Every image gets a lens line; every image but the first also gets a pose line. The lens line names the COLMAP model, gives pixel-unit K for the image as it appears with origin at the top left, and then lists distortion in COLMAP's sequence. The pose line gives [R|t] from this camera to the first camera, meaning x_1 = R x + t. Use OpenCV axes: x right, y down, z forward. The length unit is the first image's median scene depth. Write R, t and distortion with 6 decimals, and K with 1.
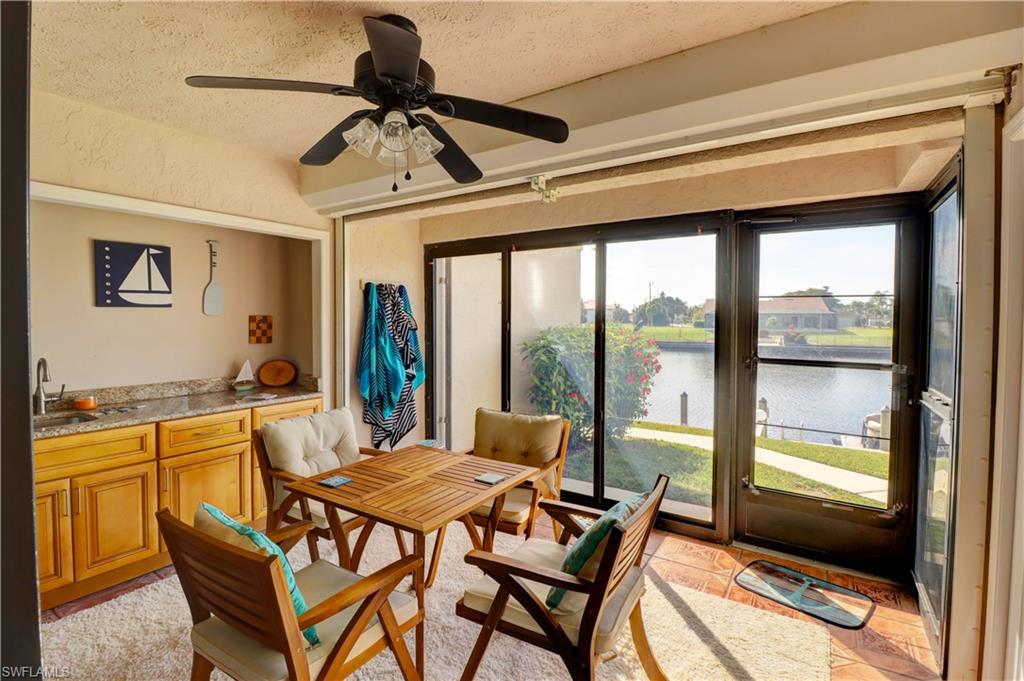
lens RADIAL K [[474.5, 0, 507.4], [0, 474.5, 328.9], [0, 0, 1]] dist [0.000674, -0.013386]
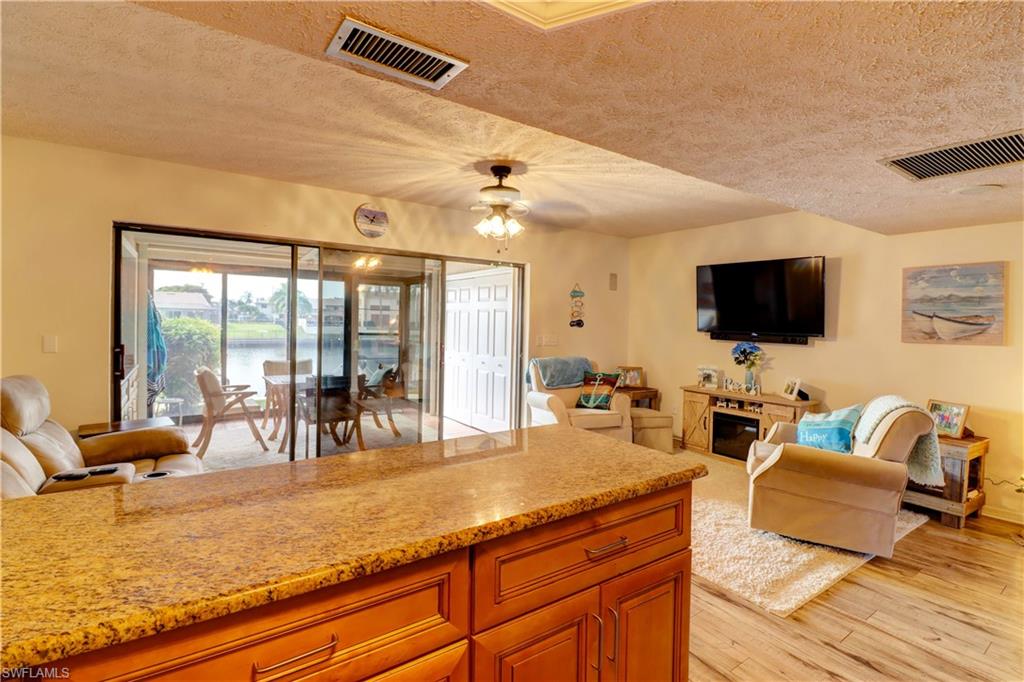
lens RADIAL K [[474.5, 0, 507.4], [0, 474.5, 329.4], [0, 0, 1]] dist [0.000674, -0.013386]
pose [[0.377989, -0.011036, 0.925744, -1.462797], [-0.000166, 0.999928, 0.011988, 0.010734], [-0.925810, -0.004686, 0.377960, -0.667602]]
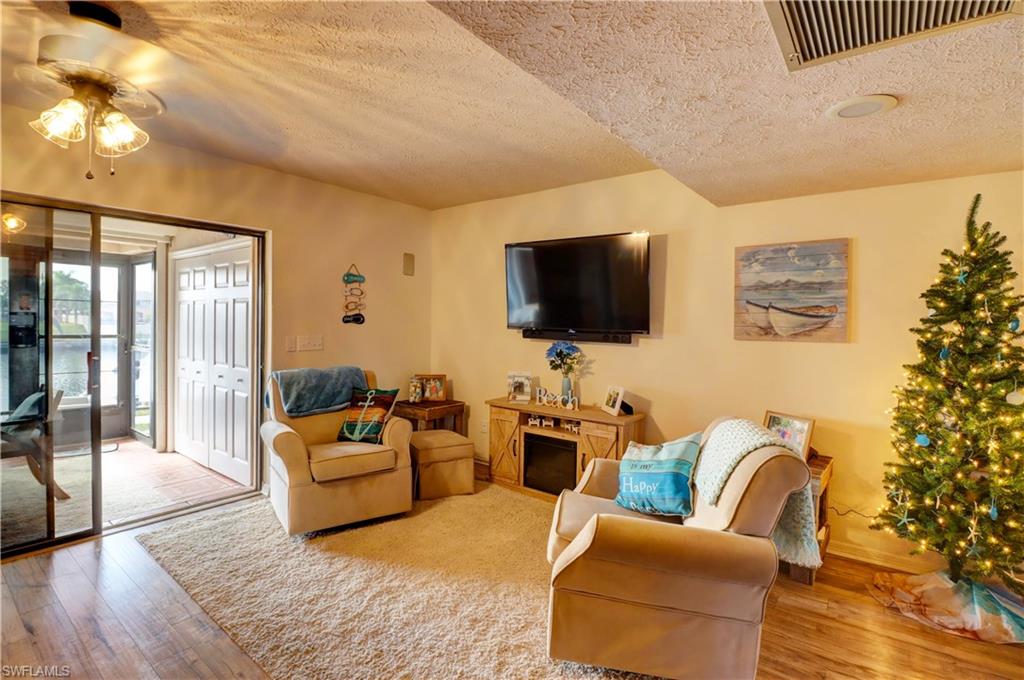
lens RADIAL K [[474.5, 0, 507.4], [0, 474.5, 328.4], [0, 0, 1]] dist [0.000674, -0.013386]
pose [[0.077396, -0.019619, 0.996807, -0.966990], [0.006111, 0.999797, 0.019203, 0.013512], [-0.996982, 0.004605, 0.077500, -0.756383]]
